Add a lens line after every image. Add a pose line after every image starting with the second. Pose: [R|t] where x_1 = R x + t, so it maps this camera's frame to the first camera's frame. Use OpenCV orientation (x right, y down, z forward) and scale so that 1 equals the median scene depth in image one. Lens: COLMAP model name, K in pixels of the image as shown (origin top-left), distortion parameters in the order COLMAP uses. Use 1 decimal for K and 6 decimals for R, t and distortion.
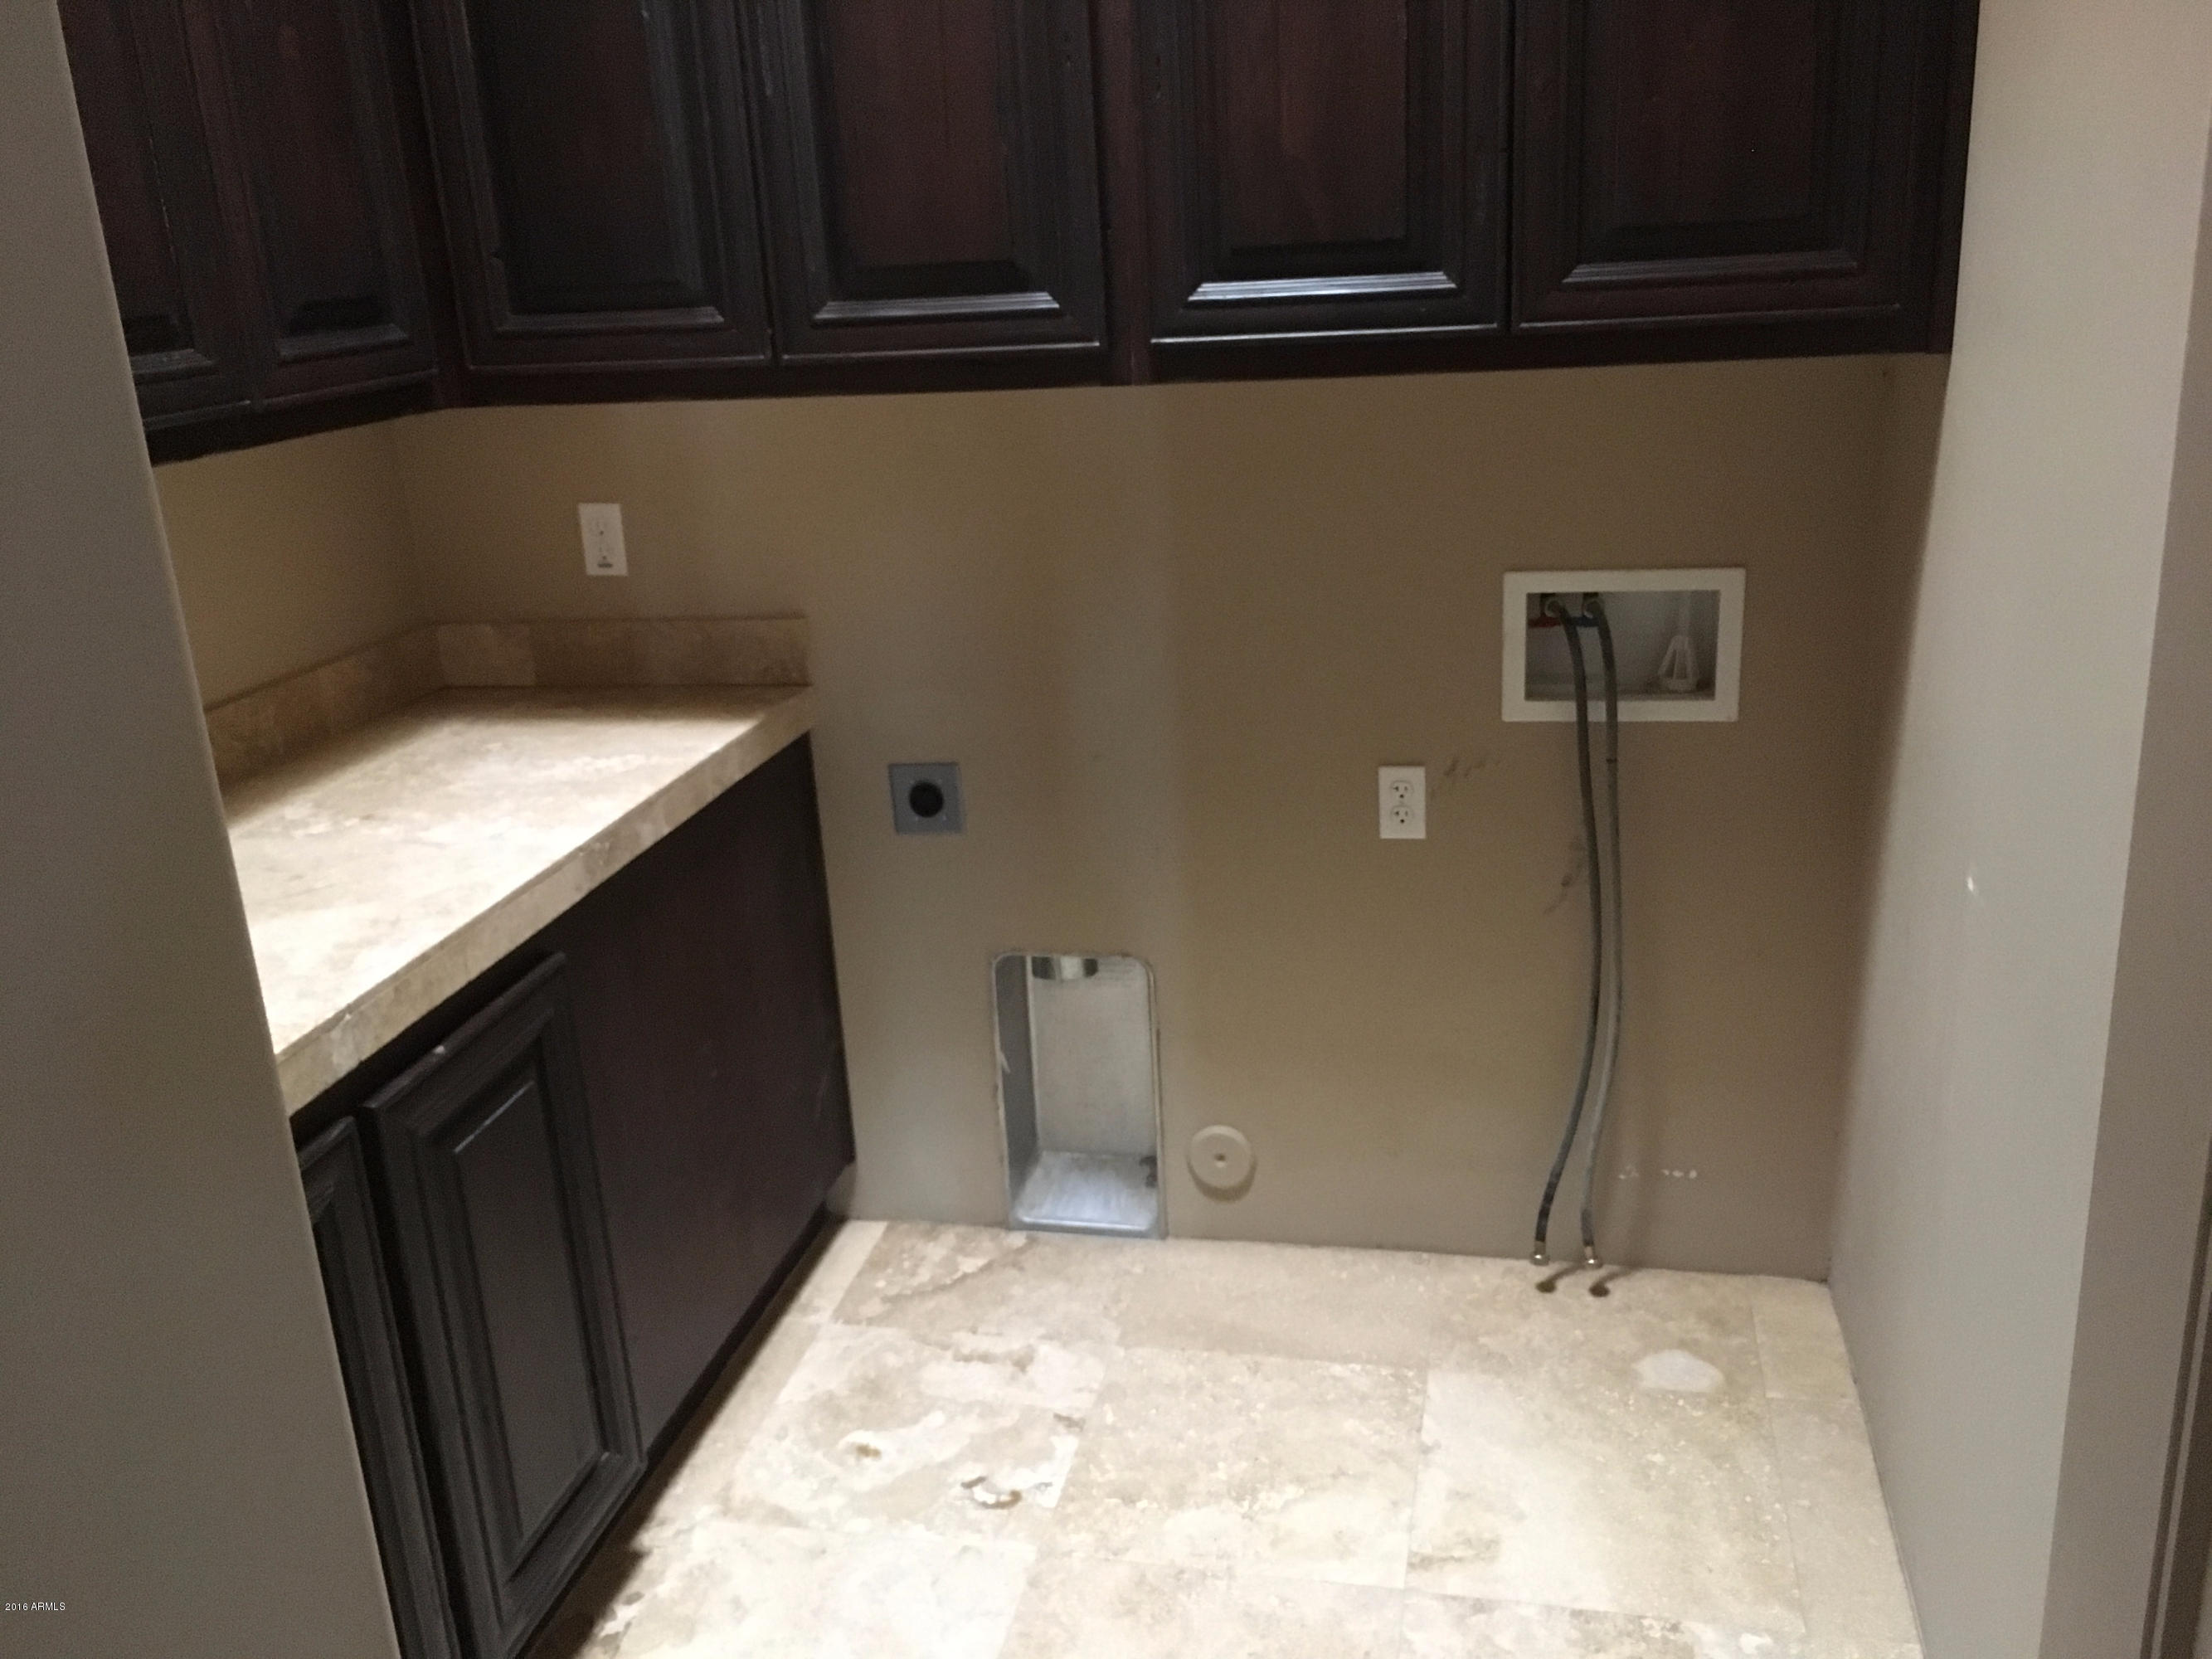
lens RADIAL K [[1868.5, 0, 1108.1], [0, 1868.5, 822.4], [0, 0, 1]] dist [0.086462, -0.123016]
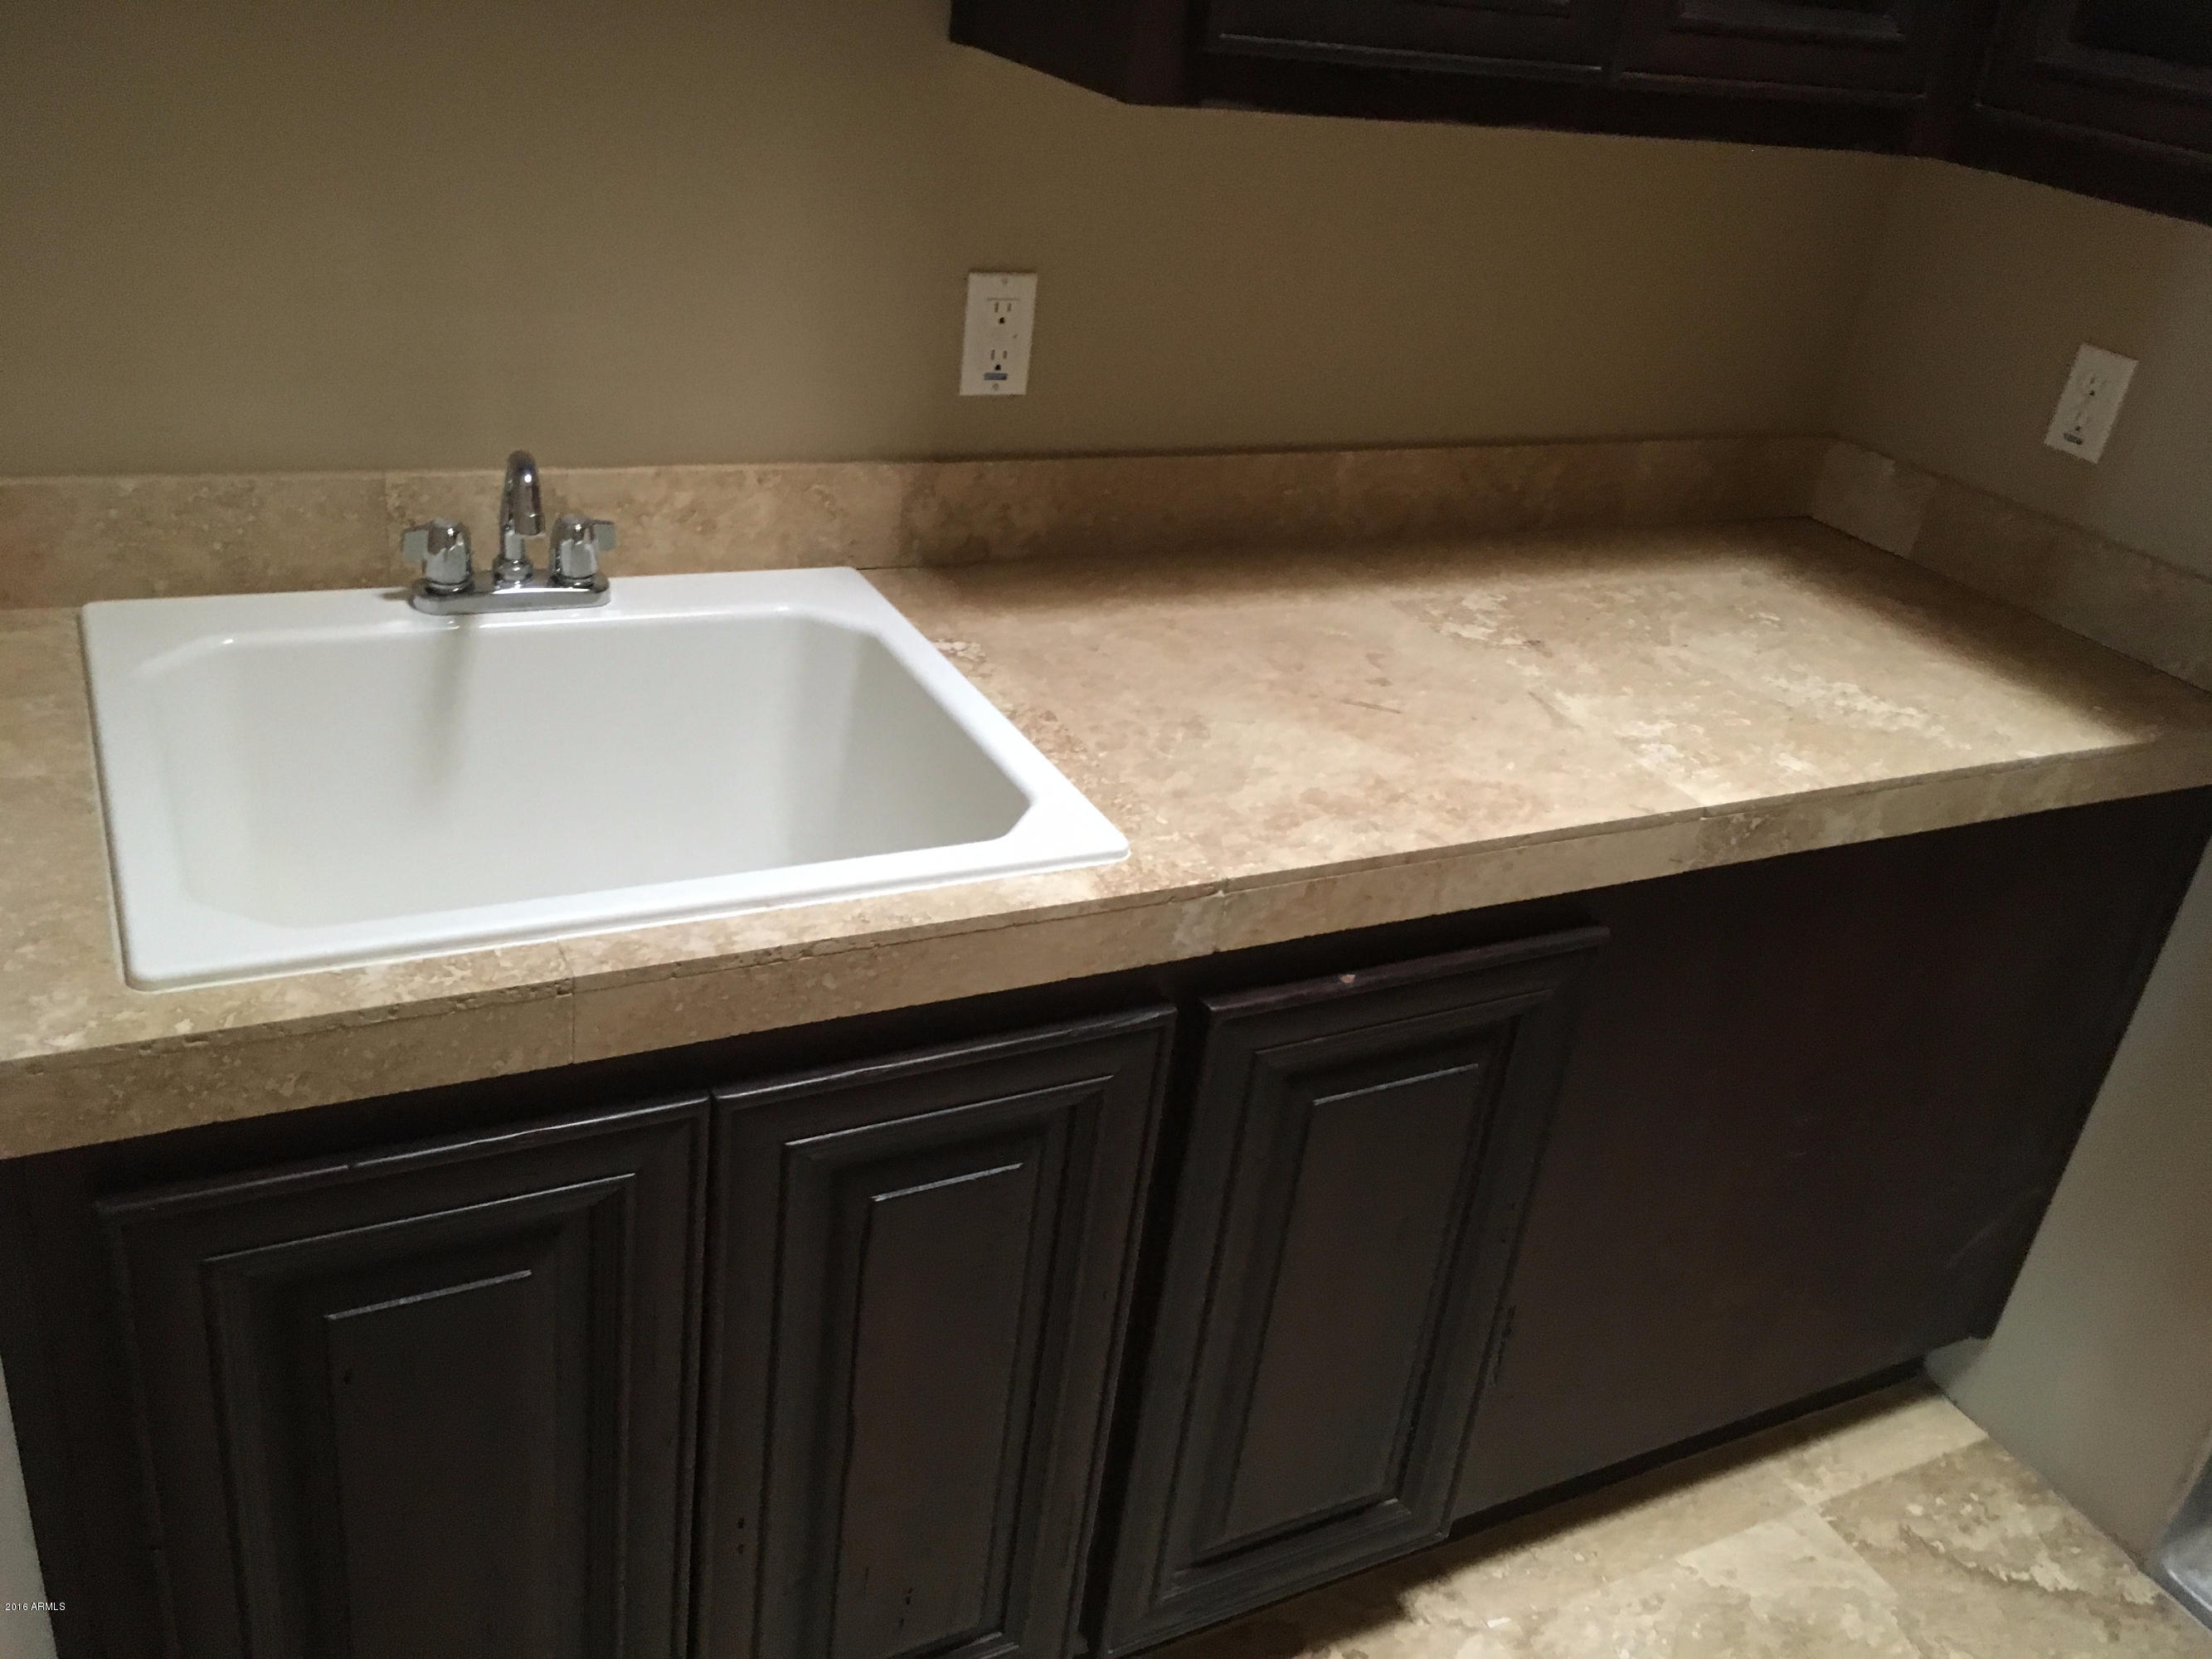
lens RADIAL K [[1868.5, 0, 1108.1], [0, 1868.5, 822.4], [0, 0, 1]] dist [0.086462, -0.123016]
pose [[0.627063, 0.471379, -0.620157, 0.013572], [-0.389005, 0.879242, 0.274971, -0.078224], [0.674883, 0.068820, 0.734709, 0.297717]]
